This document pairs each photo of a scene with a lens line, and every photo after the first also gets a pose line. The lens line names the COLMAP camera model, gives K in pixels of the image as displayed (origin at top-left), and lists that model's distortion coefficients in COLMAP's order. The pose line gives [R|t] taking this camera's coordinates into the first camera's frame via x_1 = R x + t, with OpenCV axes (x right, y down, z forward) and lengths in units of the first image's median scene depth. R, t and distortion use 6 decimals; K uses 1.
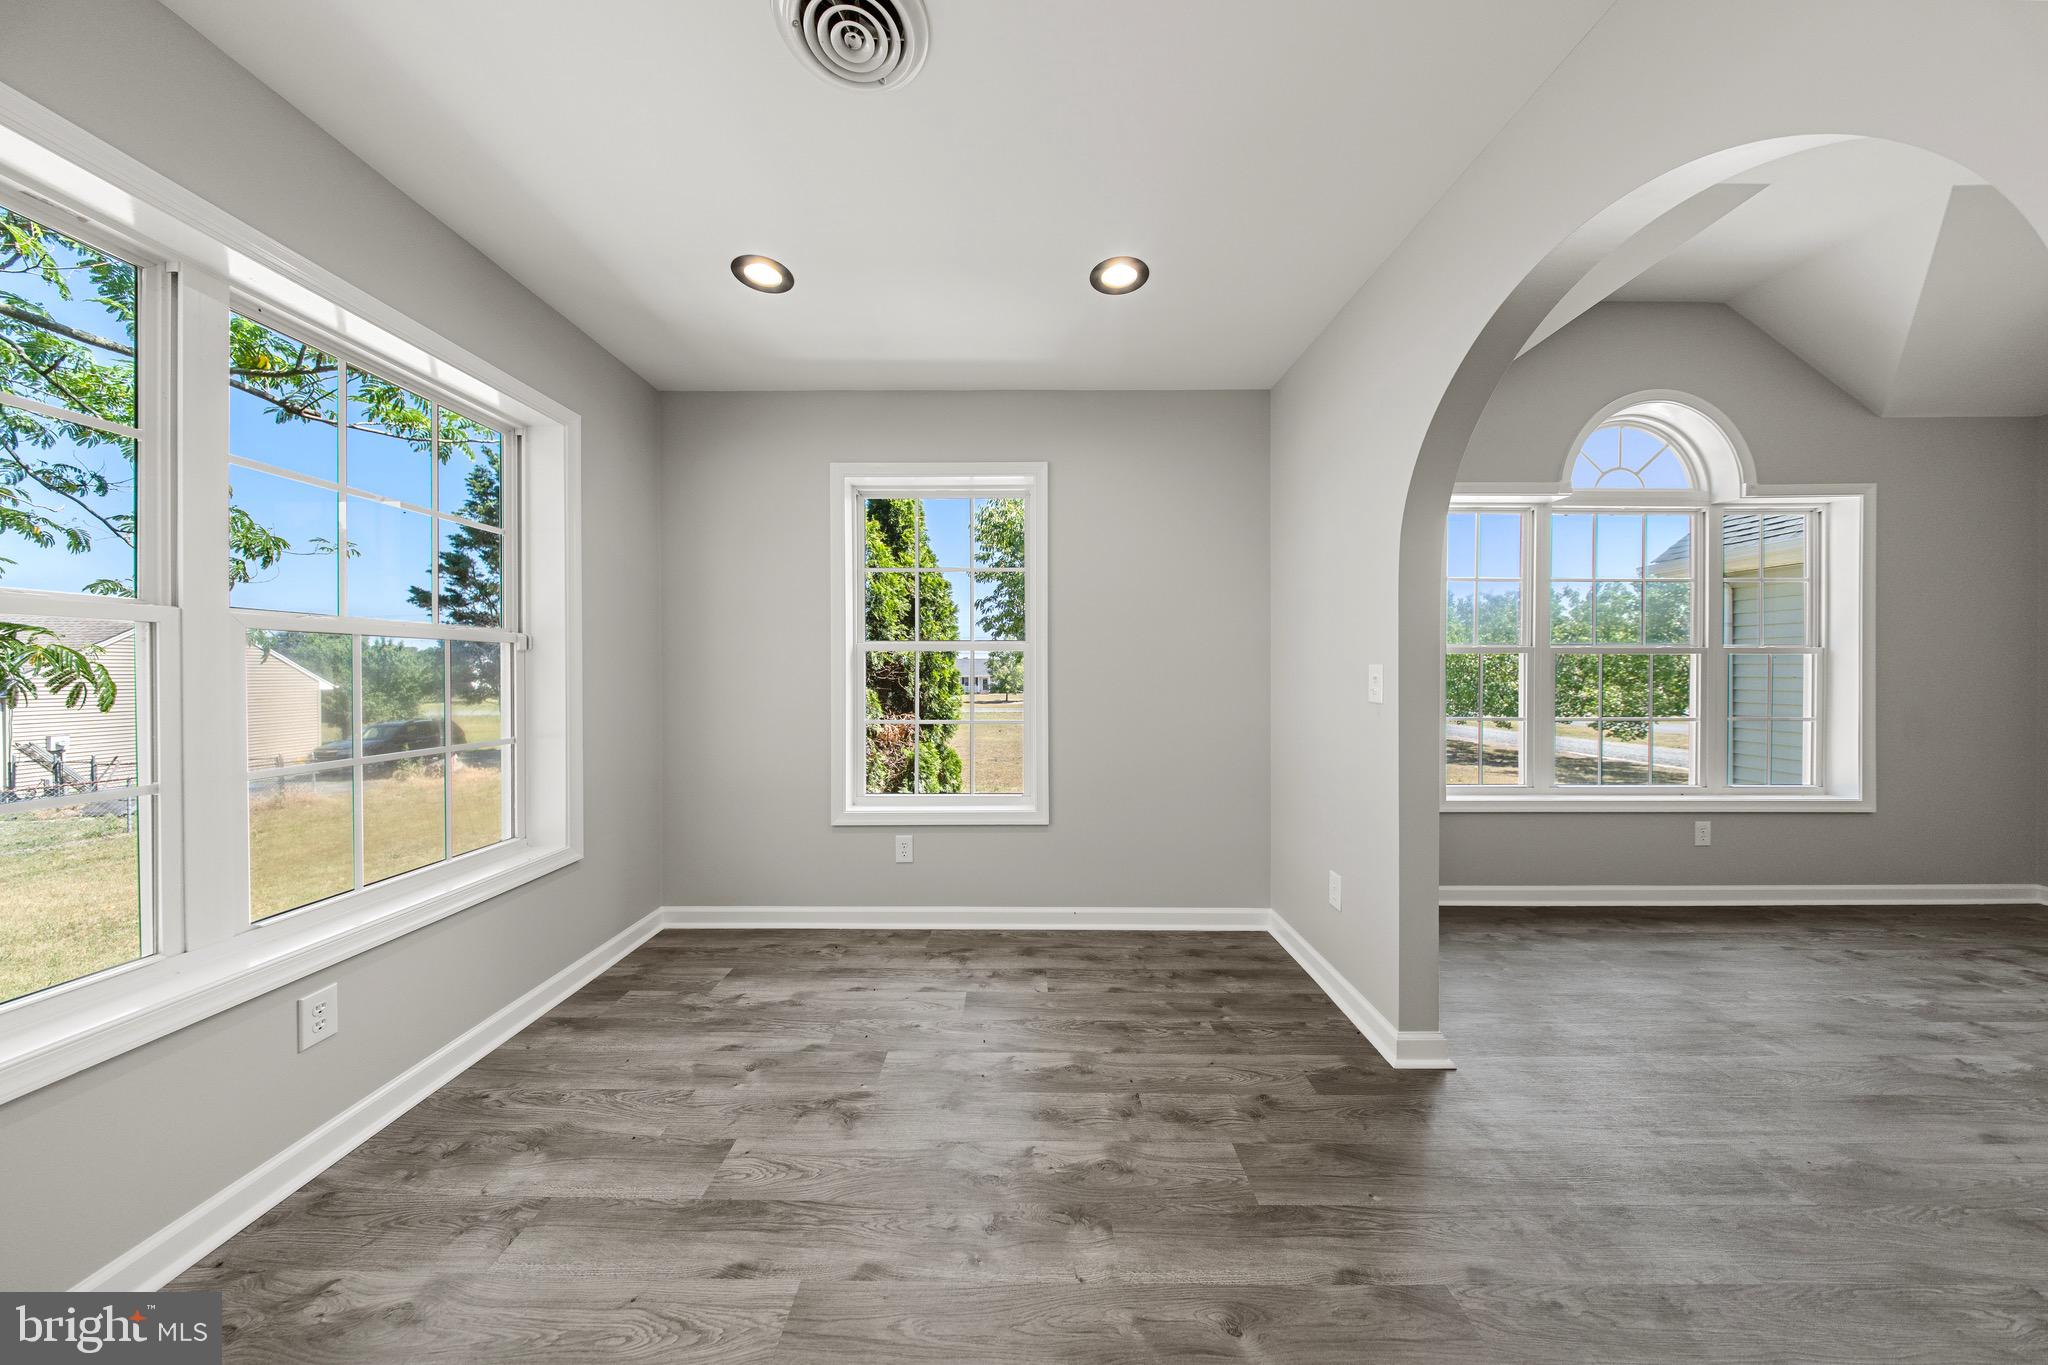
lens RADIAL K [[617.0, 0, 1024.5], [0, 617.0, 670.5], [0, 0, 1]] dist [-0.004080, -0.000103]
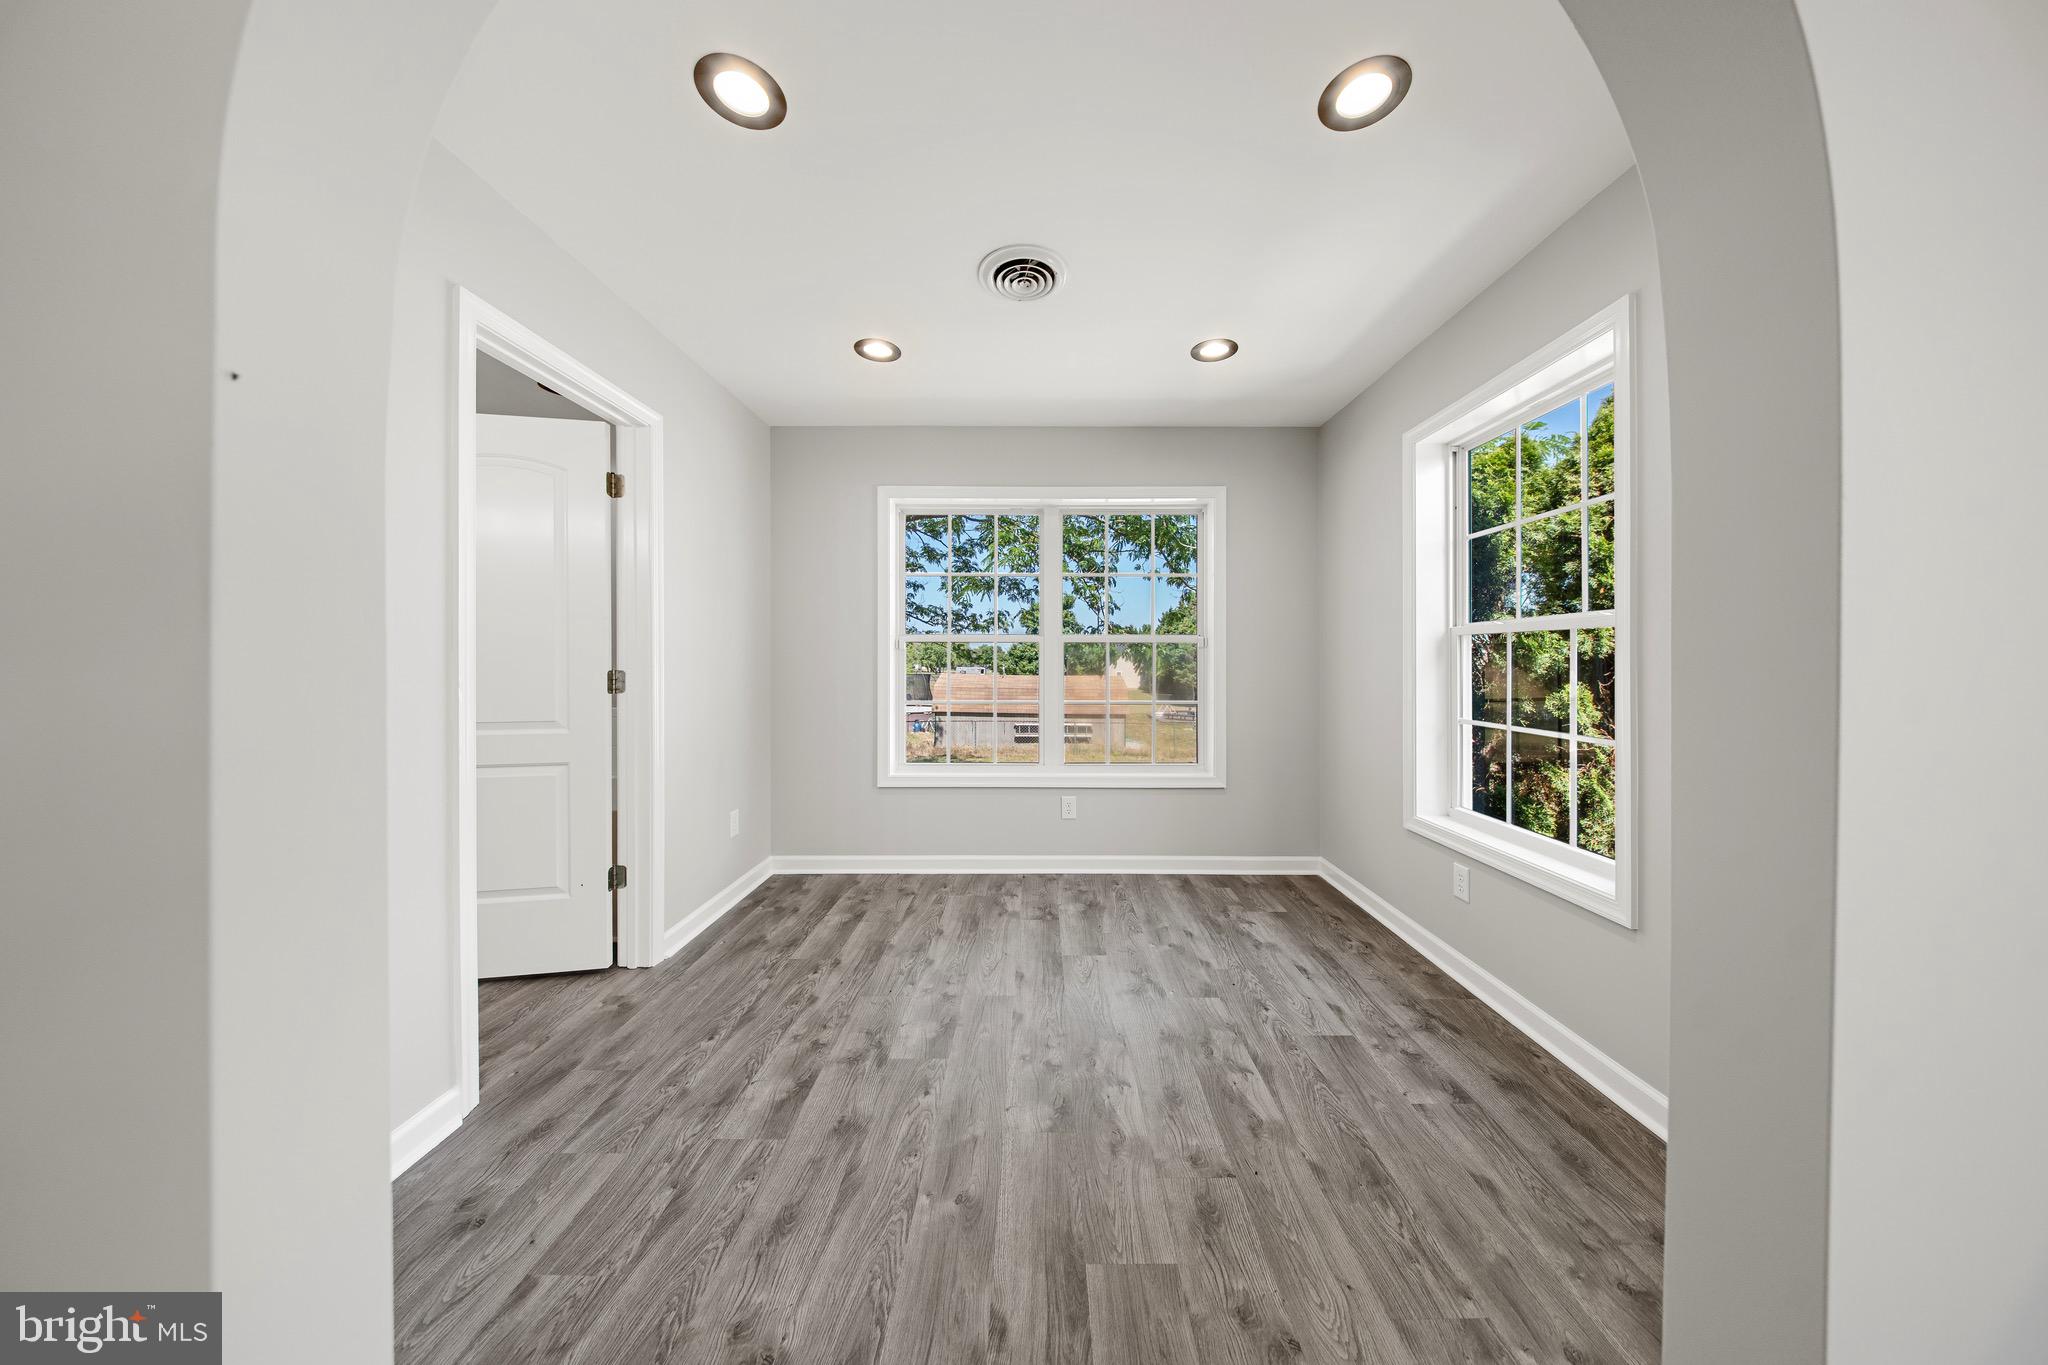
lens RADIAL K [[613.9, 0, 1028.8], [0, 613.9, 658.6], [0, 0, 1]] dist [-0.006818, -0.000135]
pose [[-0.007169, 0.000012, -0.999974, 0.737424], [-0.004667, 0.999989, 0.000045, 0.002837], [0.999963, 0.004668, -0.007168, 0.542260]]
